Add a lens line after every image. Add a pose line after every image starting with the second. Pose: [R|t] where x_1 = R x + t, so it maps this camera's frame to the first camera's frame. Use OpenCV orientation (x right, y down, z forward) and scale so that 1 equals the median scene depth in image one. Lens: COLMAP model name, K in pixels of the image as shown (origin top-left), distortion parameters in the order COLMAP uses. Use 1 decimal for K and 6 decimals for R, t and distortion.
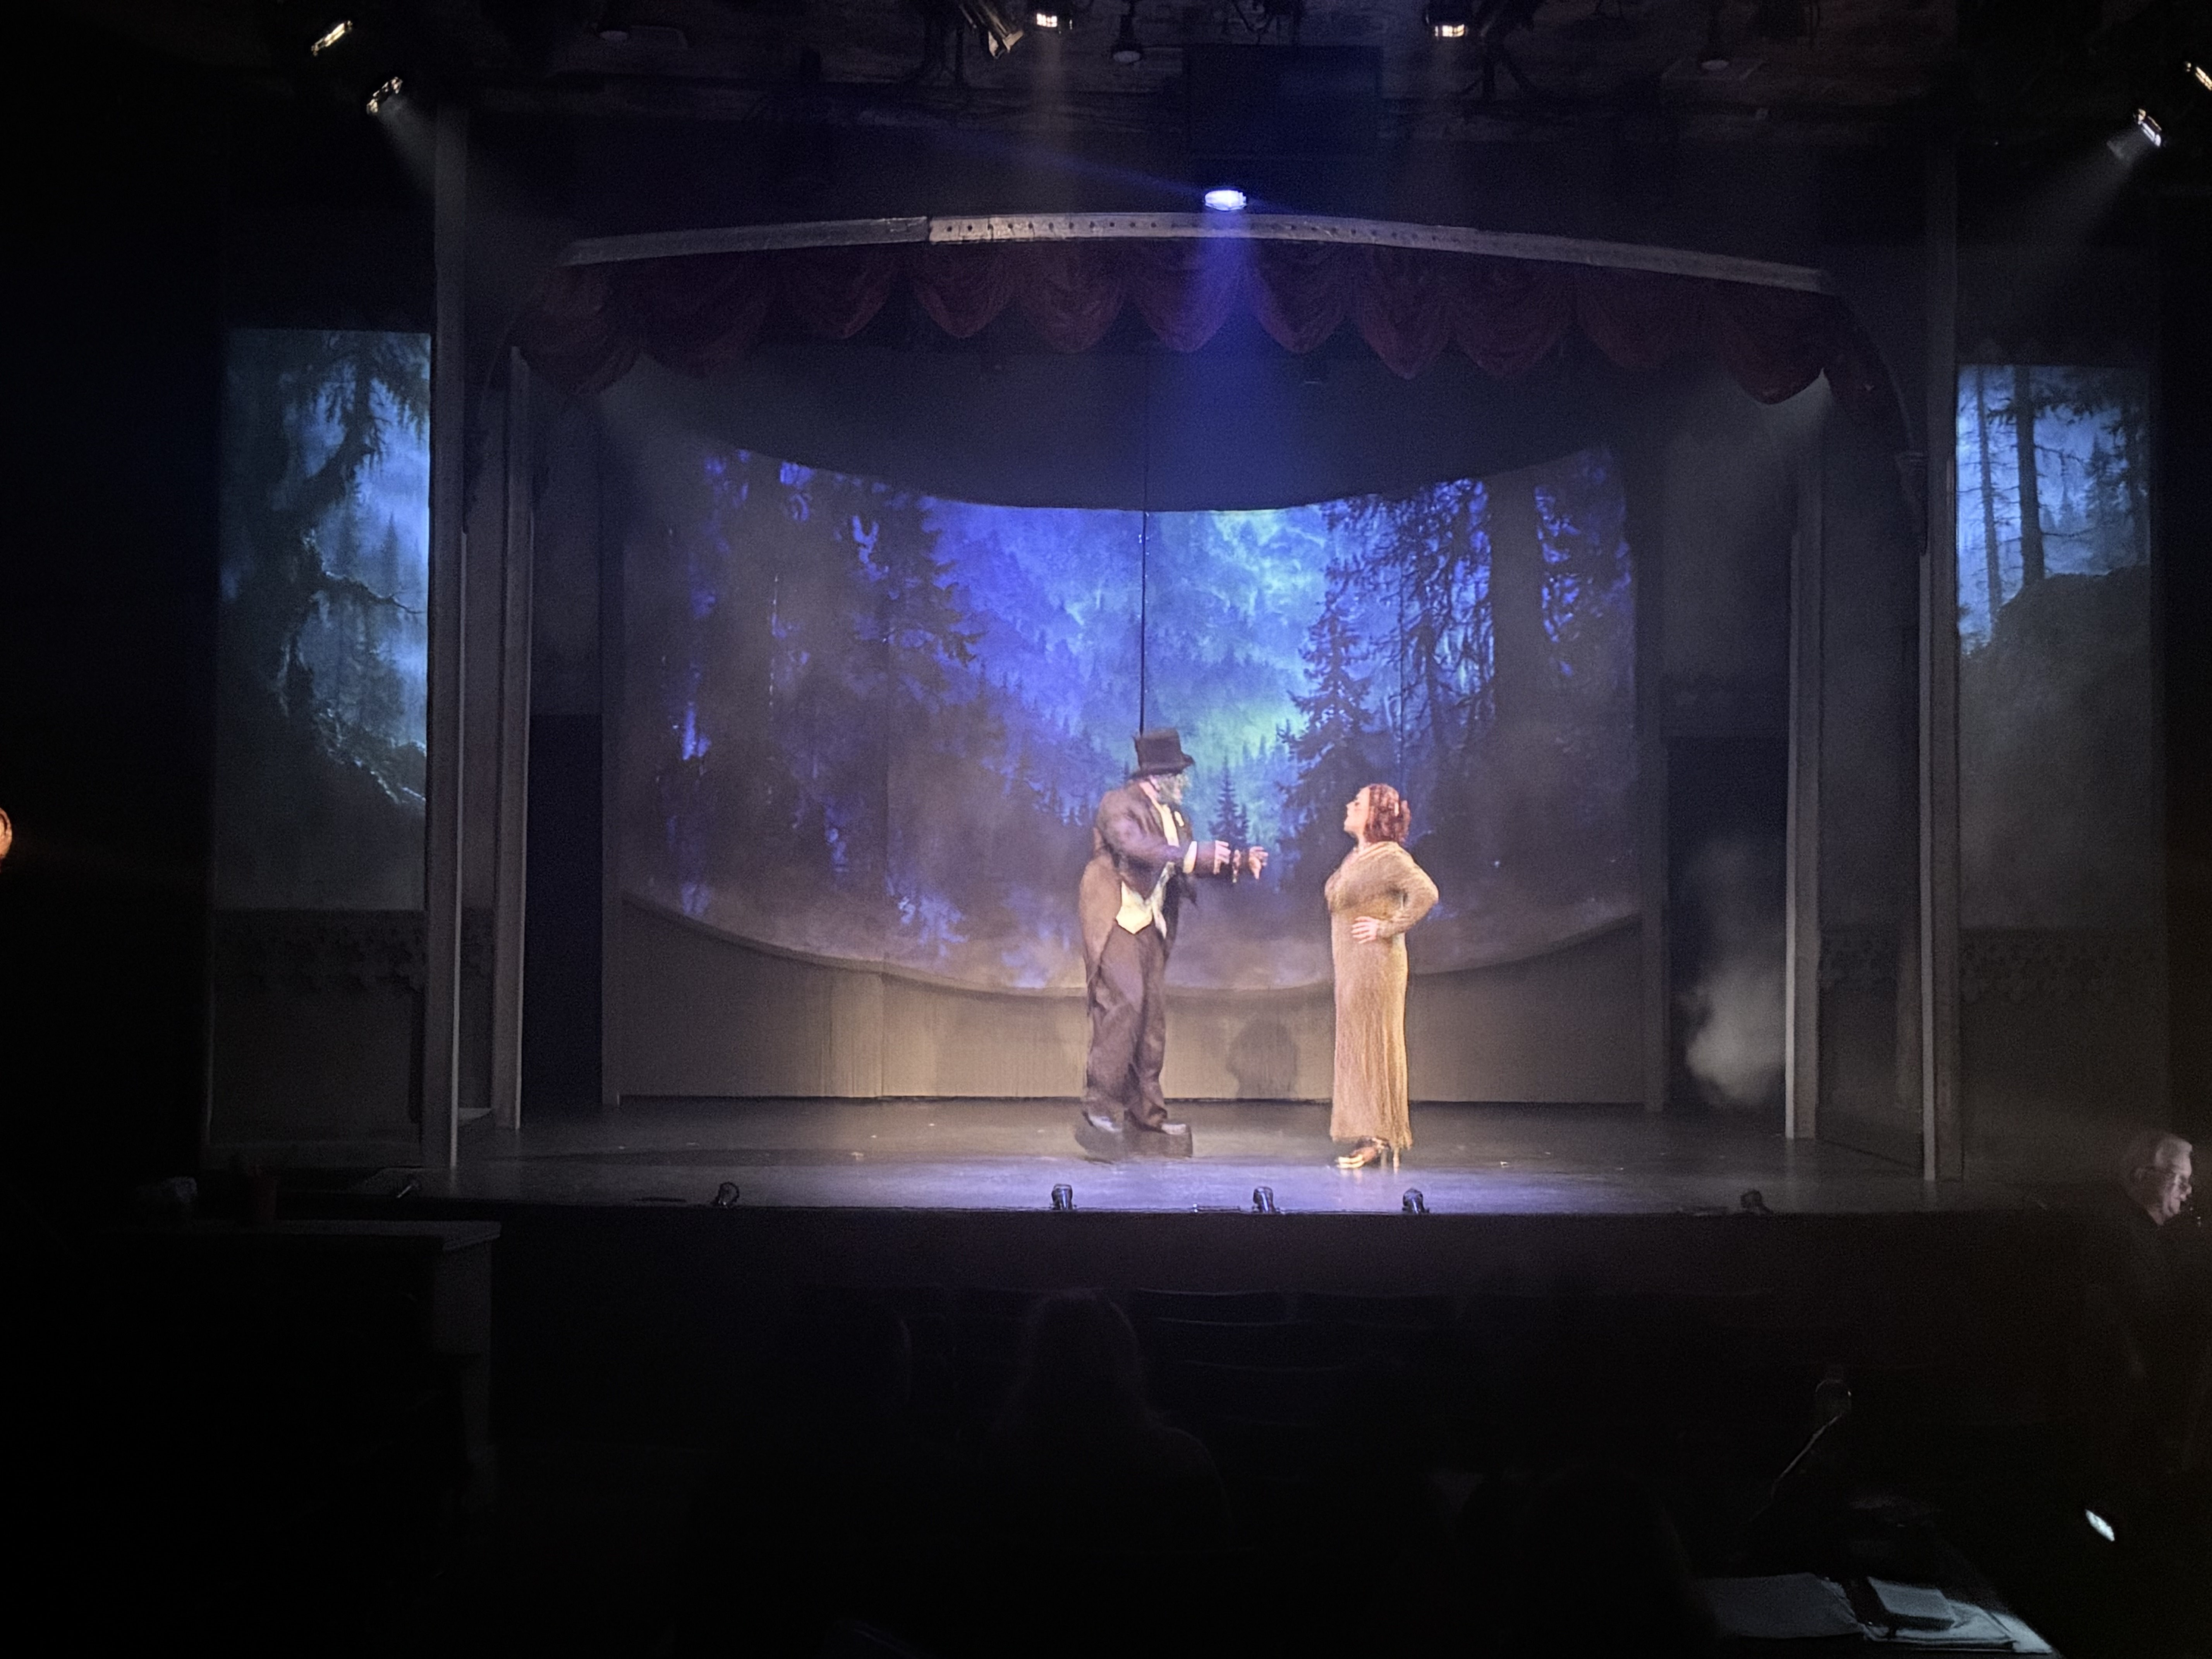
lens RADIAL K [[3185.1, 0, 1089.0], [0, 3185.1, 827.8], [0, 0, 1]] dist [-0.009213, 0.000000]
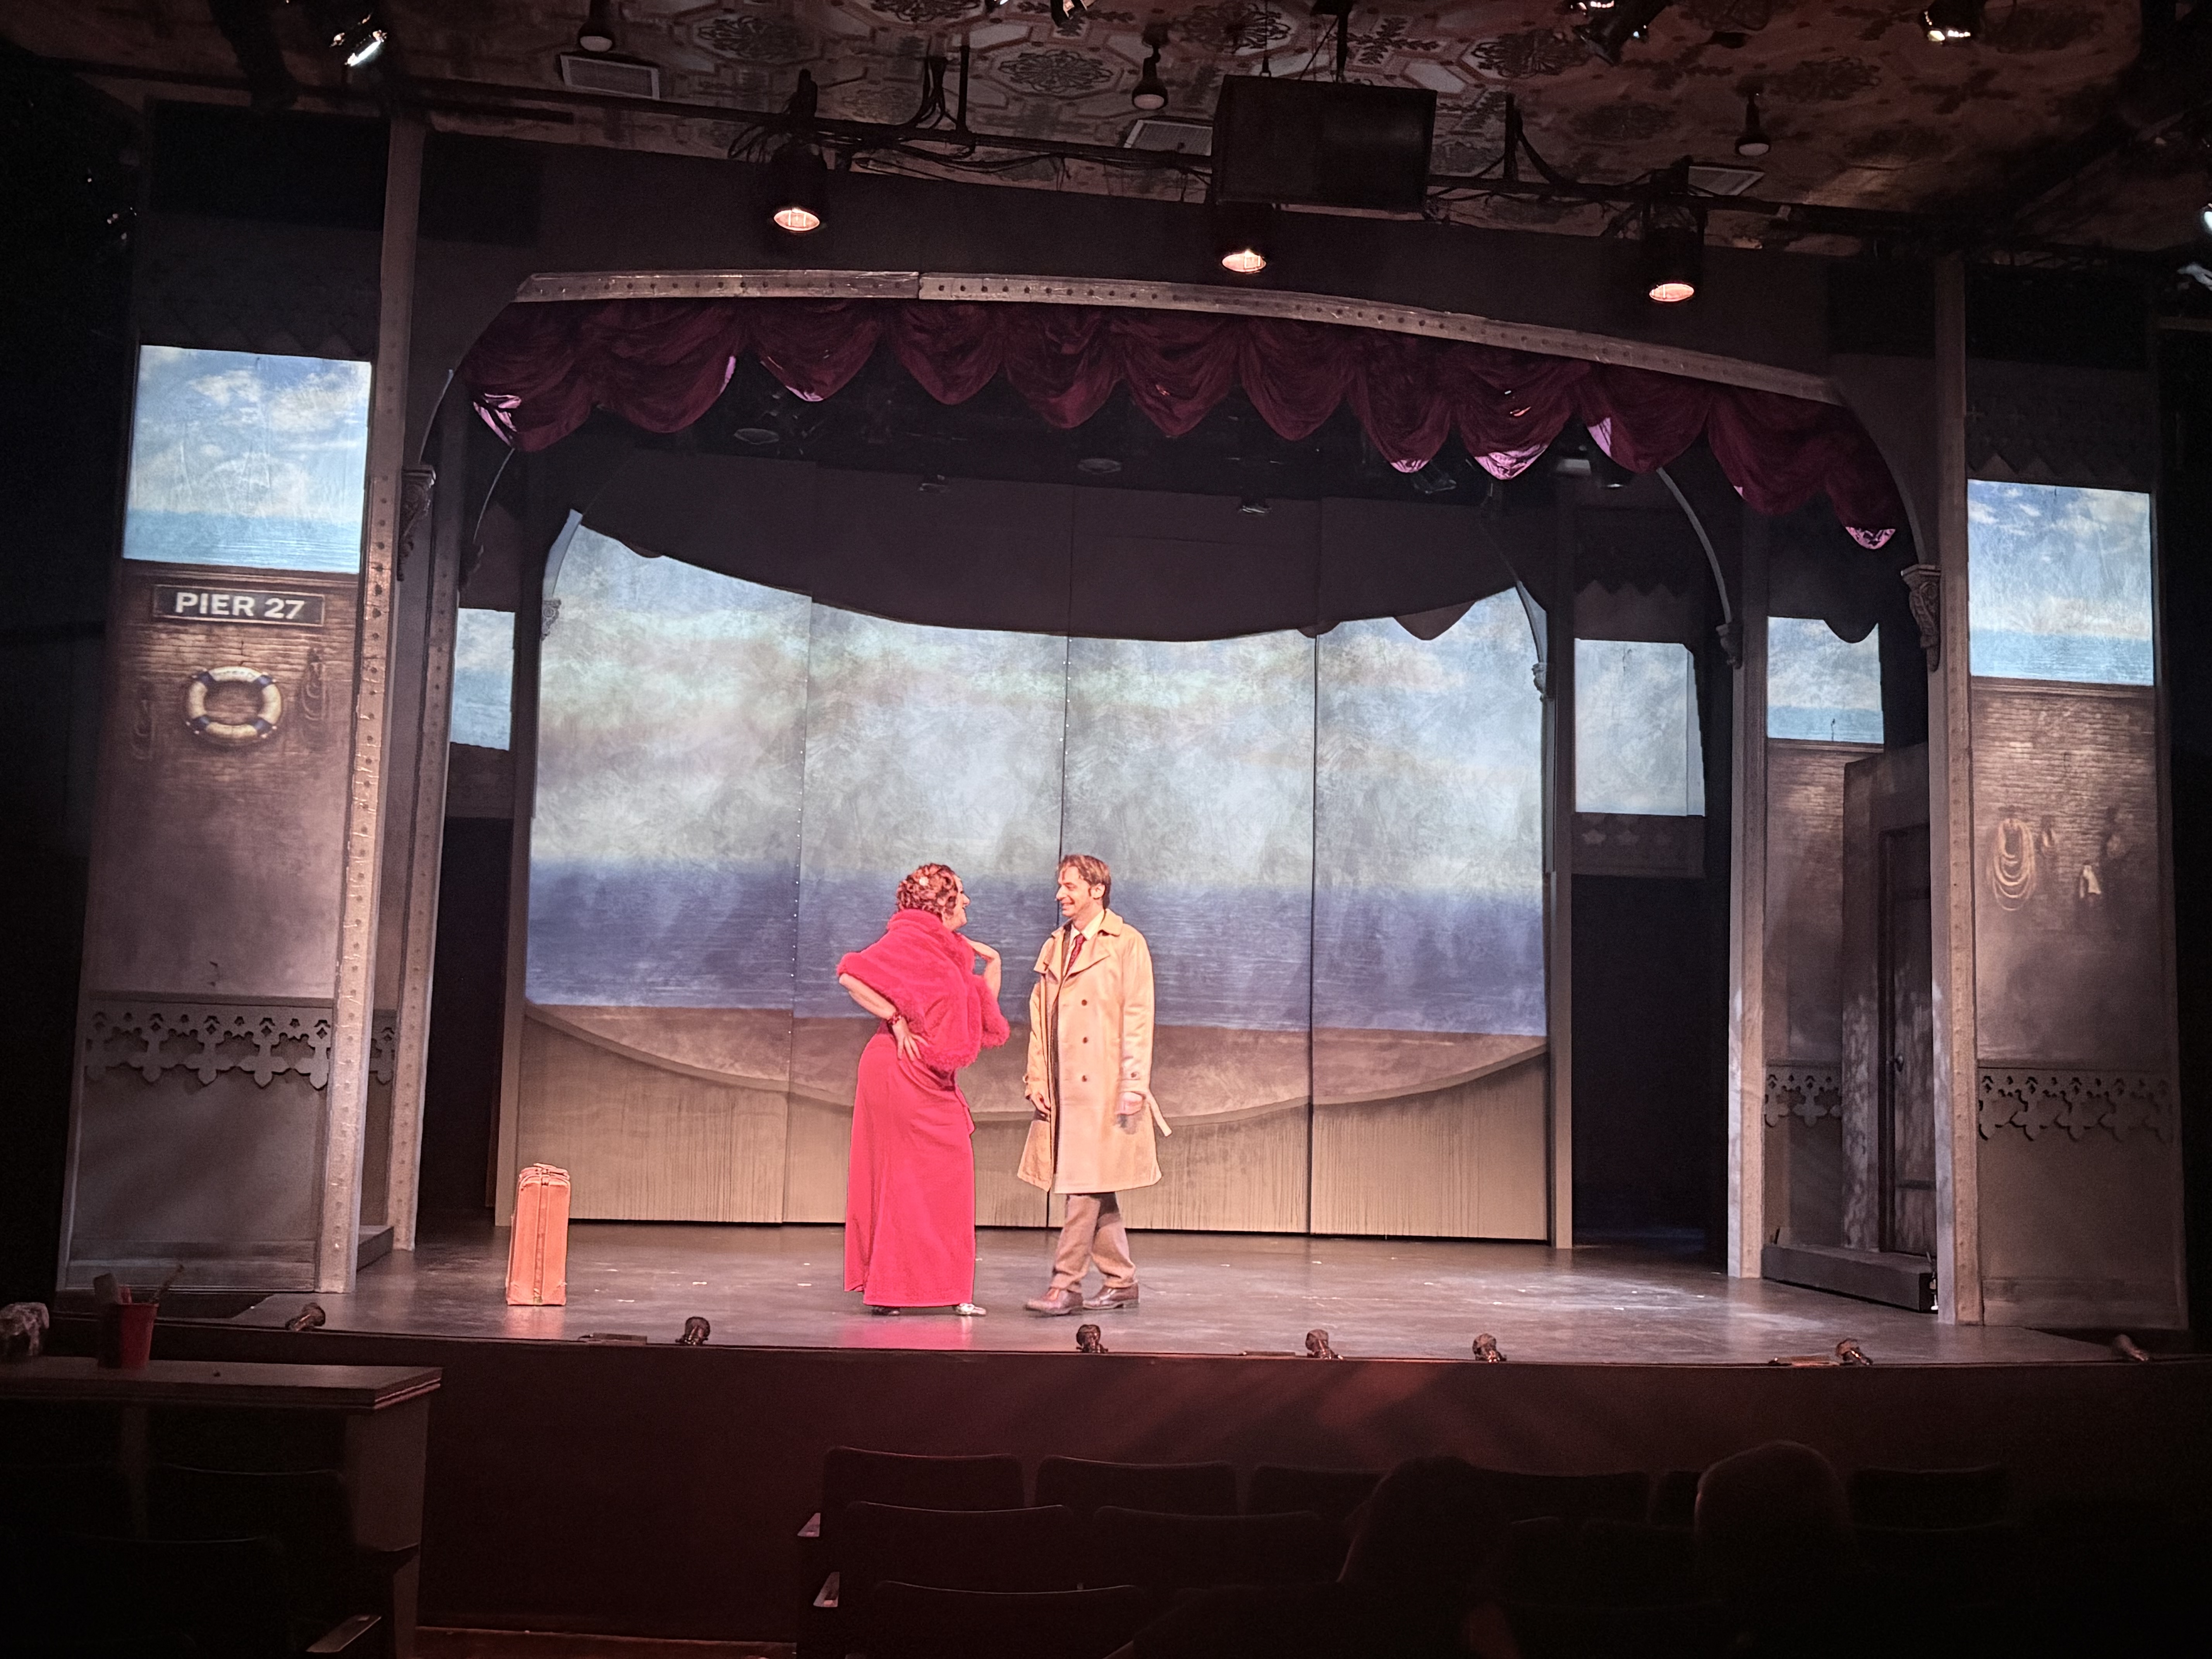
lens RADIAL K [[2588.0, 0, 1108.7], [0, 2588.0, 782.4], [0, 0, 1]] dist [-0.013037, 0.000000]
pose [[0.993915, 0.033231, 0.105015, -0.069999], [-0.023993, 0.995828, -0.088042, 0.023499], [-0.107503, 0.084987, 0.990566, 0.252111]]
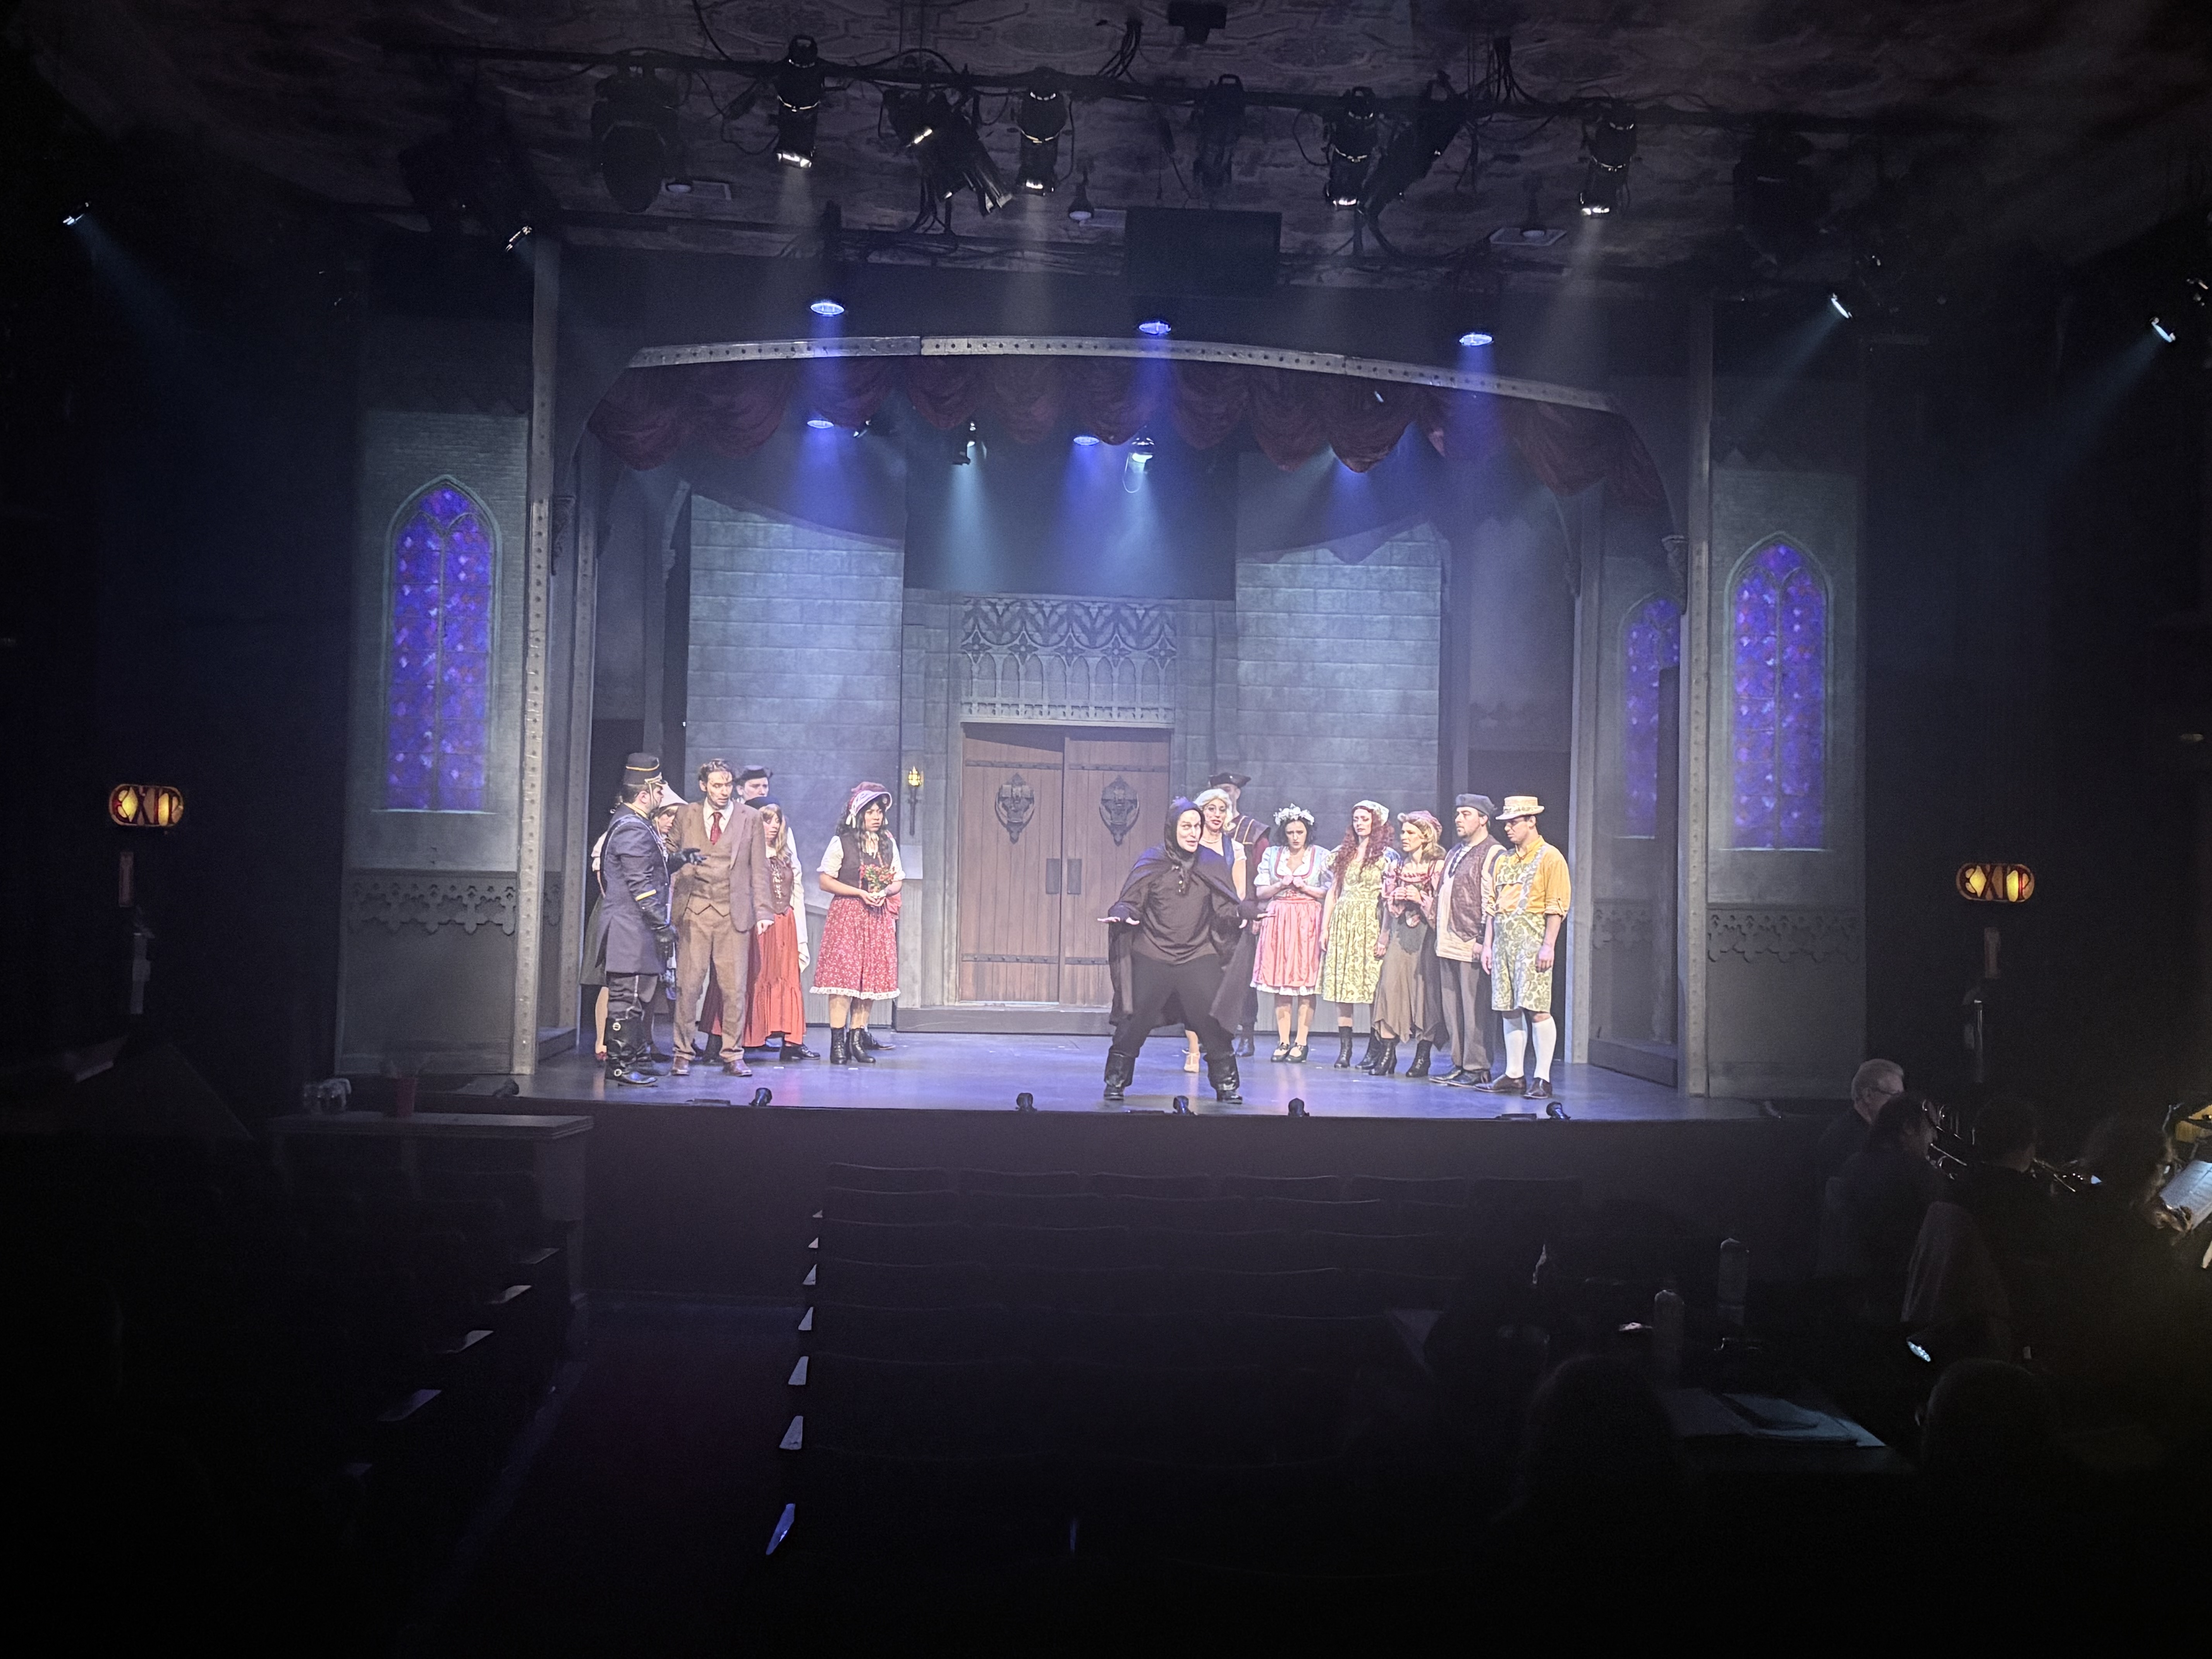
lens RADIAL K [[2500.8, 0, 1094.2], [0, 2500.8, 810.4], [0, 0, 1]] dist [-0.014229, 0.000000]
pose [[0.998679, 0.015140, 0.049103, -0.027282], [-0.014977, 0.999881, -0.003703, 0.001560], [-0.049153, 0.002963, 0.998787, -0.006551]]
